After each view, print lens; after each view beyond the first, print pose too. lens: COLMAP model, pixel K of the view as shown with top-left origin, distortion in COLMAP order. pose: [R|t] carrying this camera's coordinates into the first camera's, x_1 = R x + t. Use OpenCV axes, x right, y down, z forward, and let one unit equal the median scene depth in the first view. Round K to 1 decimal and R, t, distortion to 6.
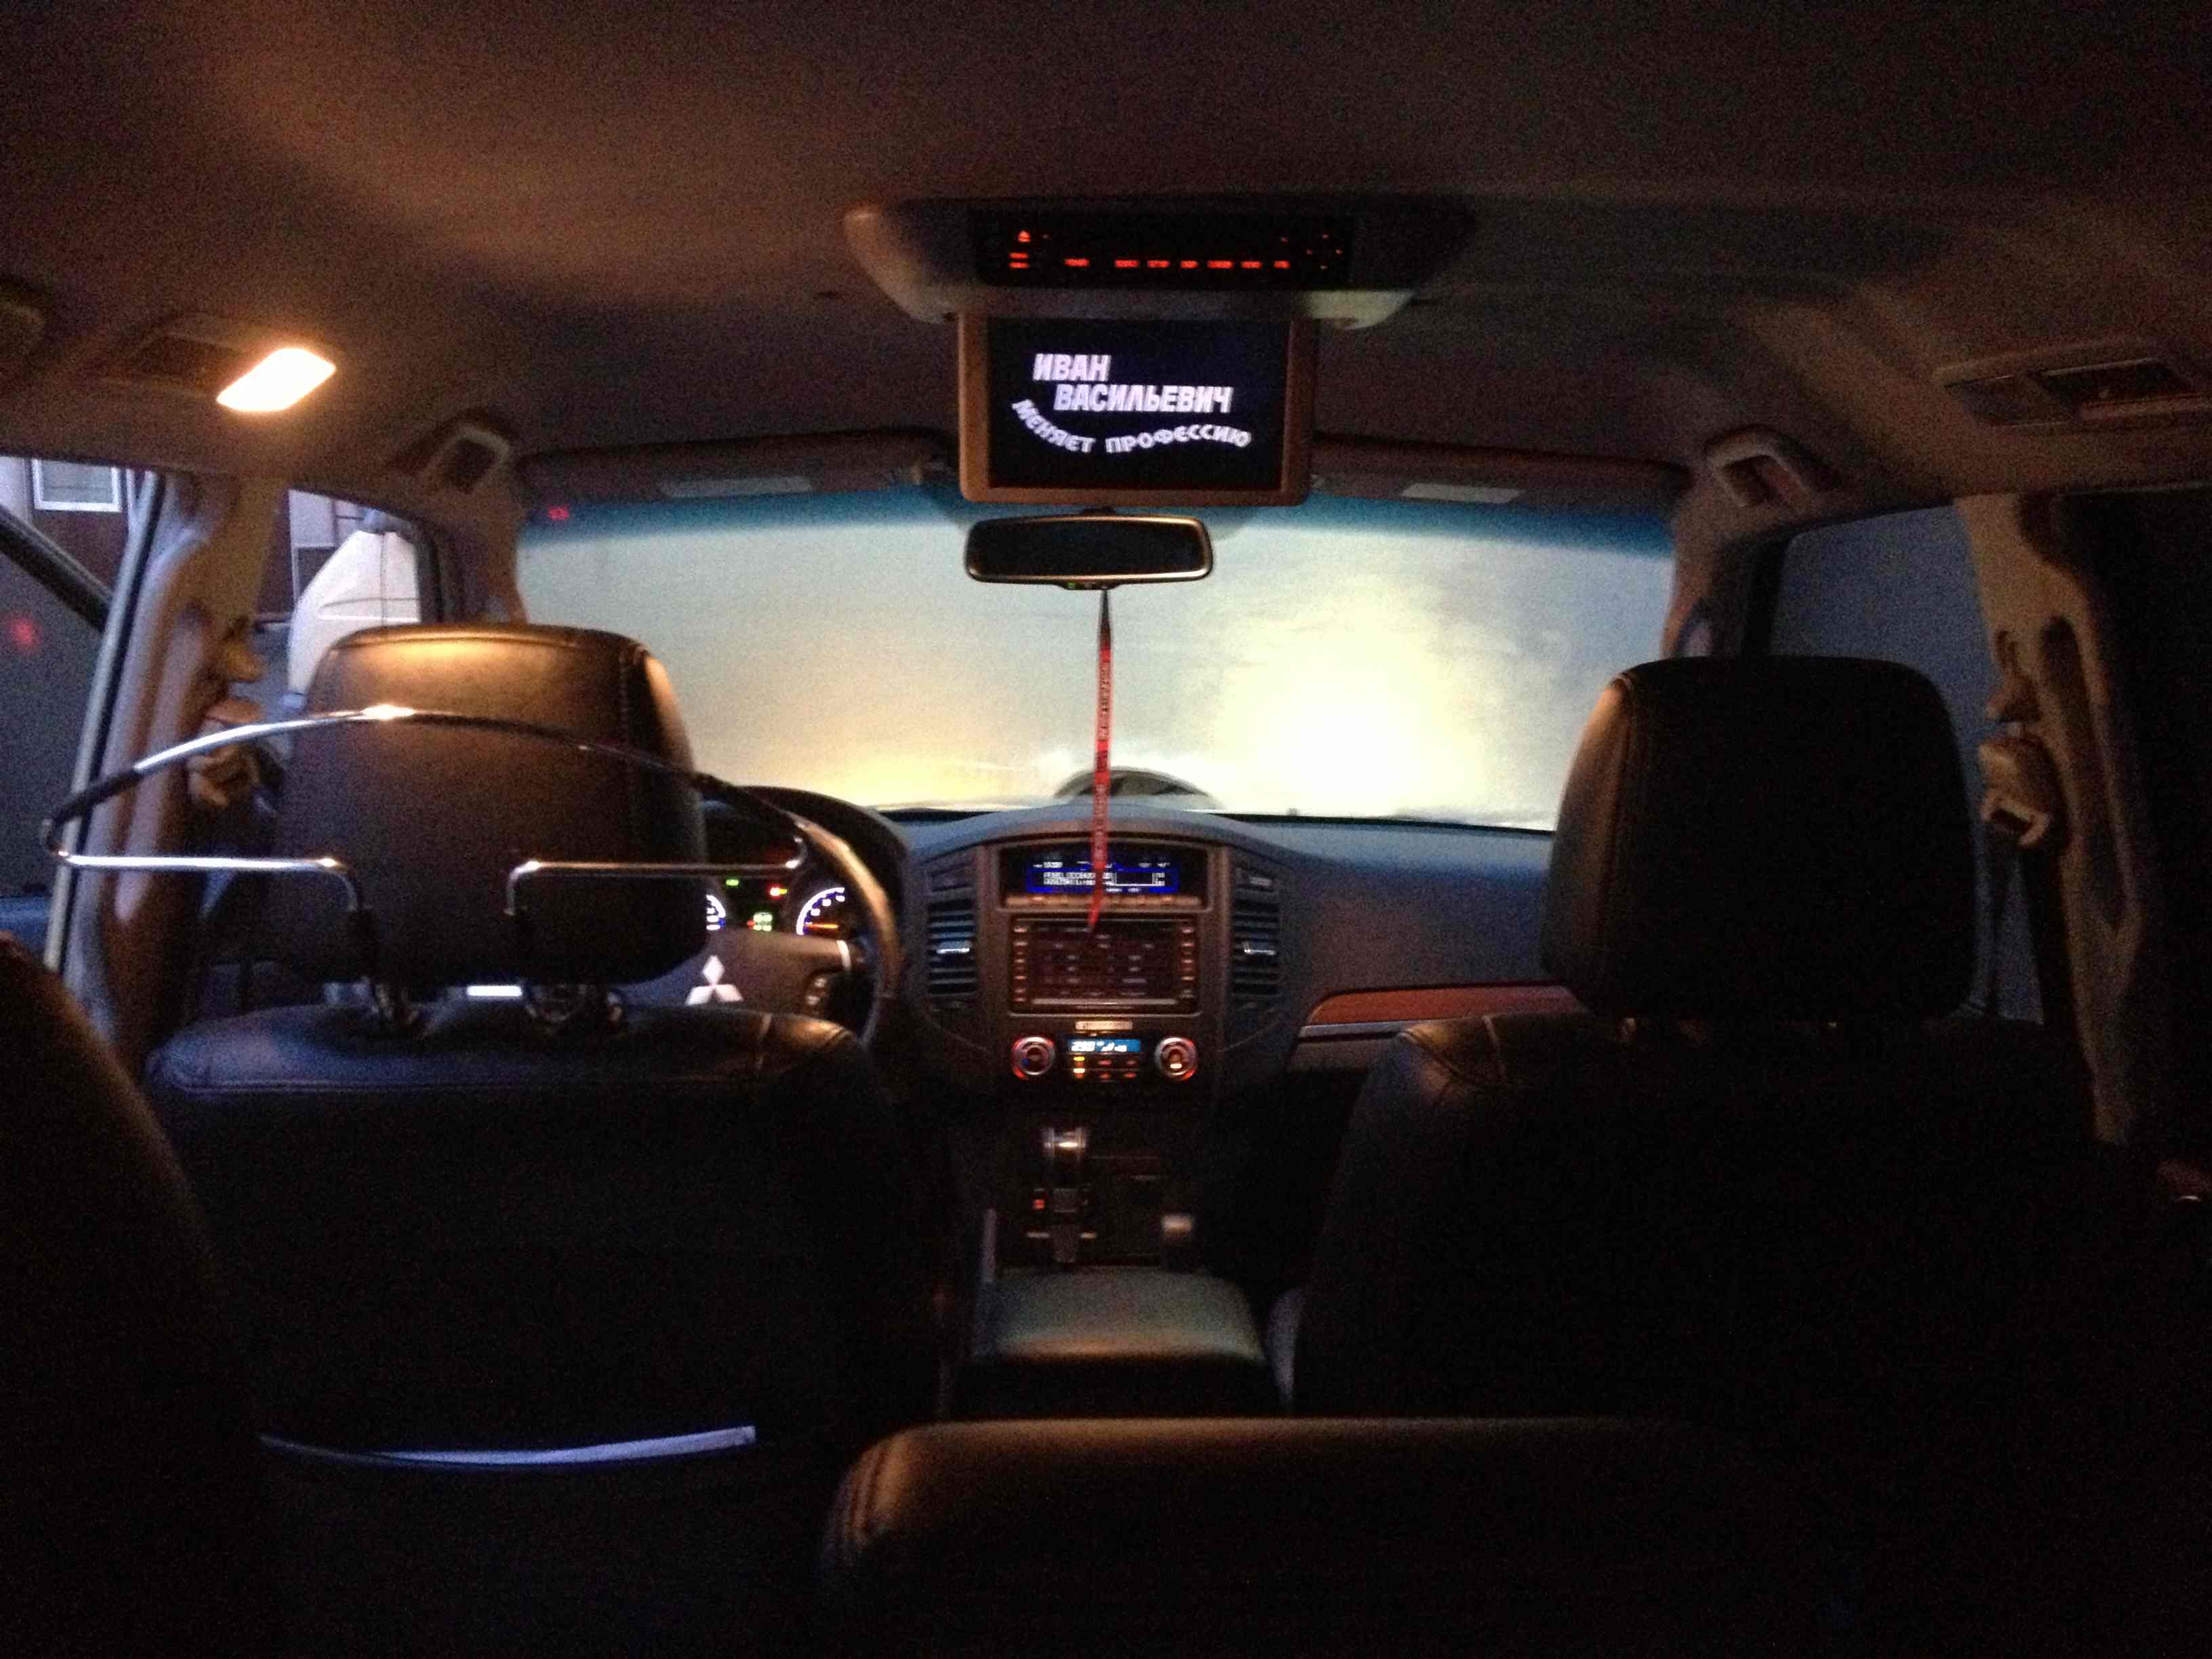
lens RADIAL K [[2238.7, 0, 1108.8], [0, 2238.7, 828.7], [0, 0, 1]] dist [0.058523, 0.000000]
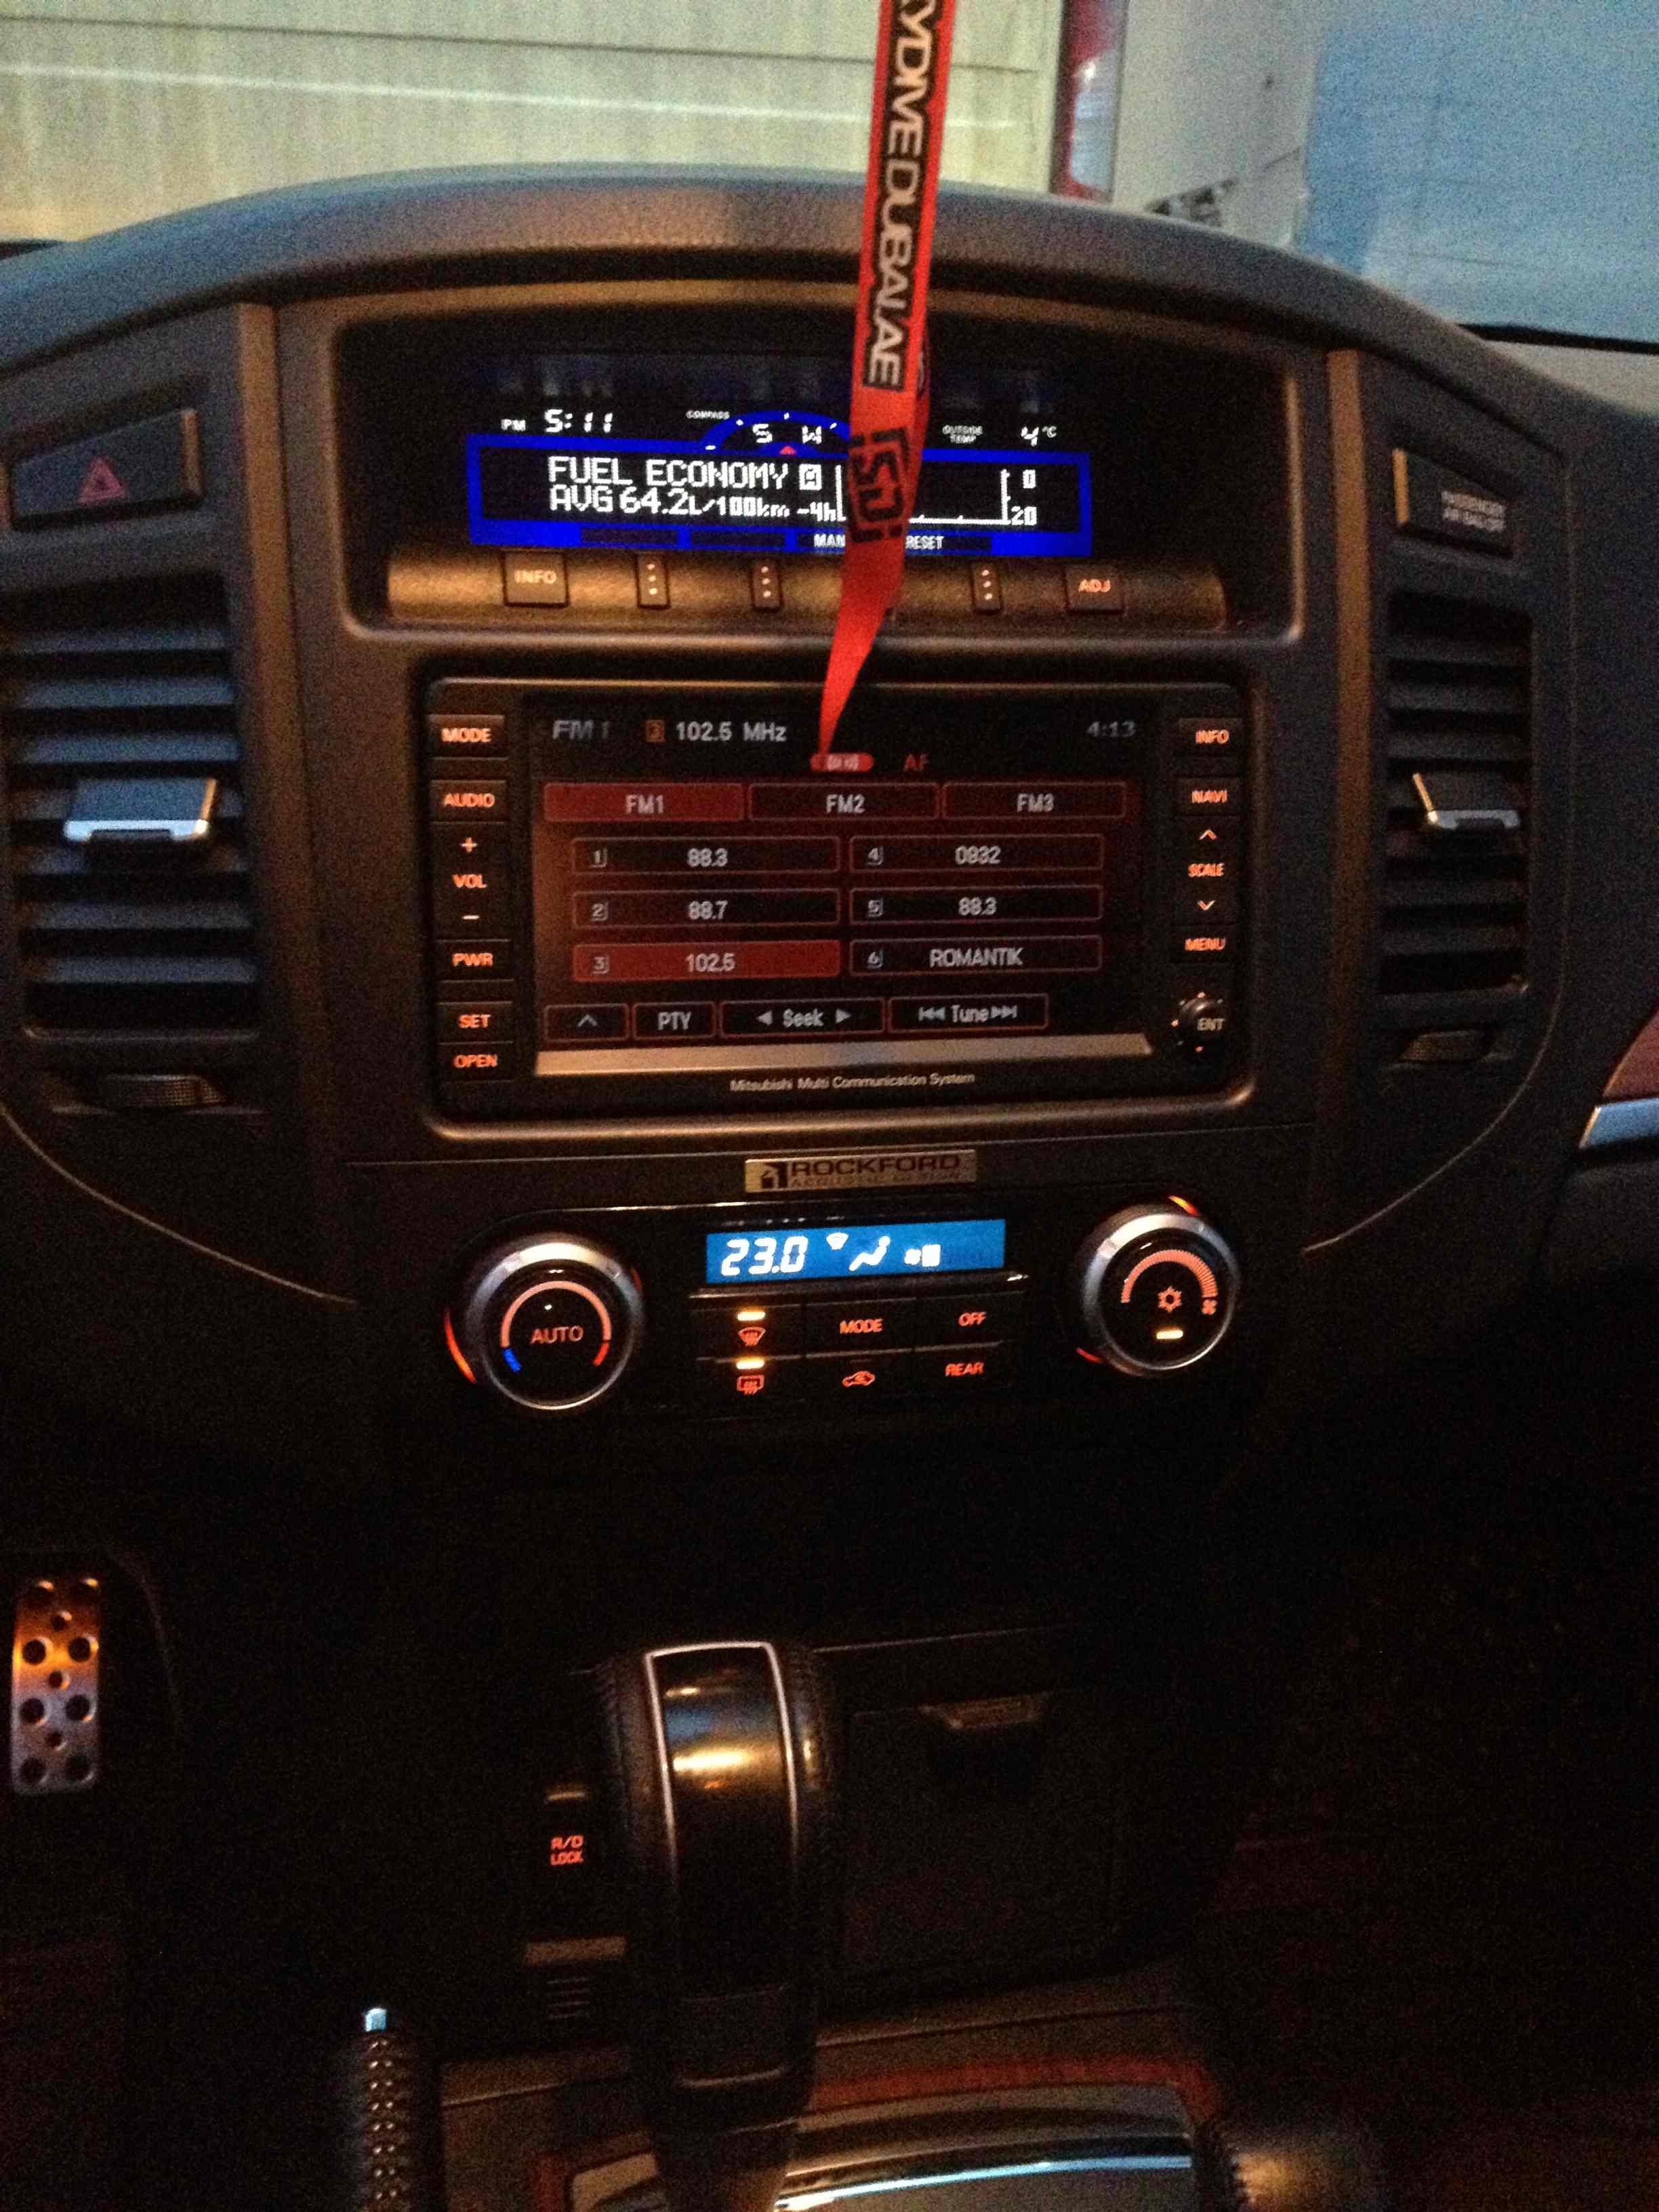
lens RADIAL K [[2238.7, 0, 825.2], [0, 2238.7, 1115.5], [0, 0, 1]] dist [0.058523, 0.000000]
pose [[0.982936, -0.030877, 0.181340, -0.045354], [-0.020916, 0.960658, 0.276945, 0.020501], [-0.182757, -0.276012, 0.943619, 0.780516]]
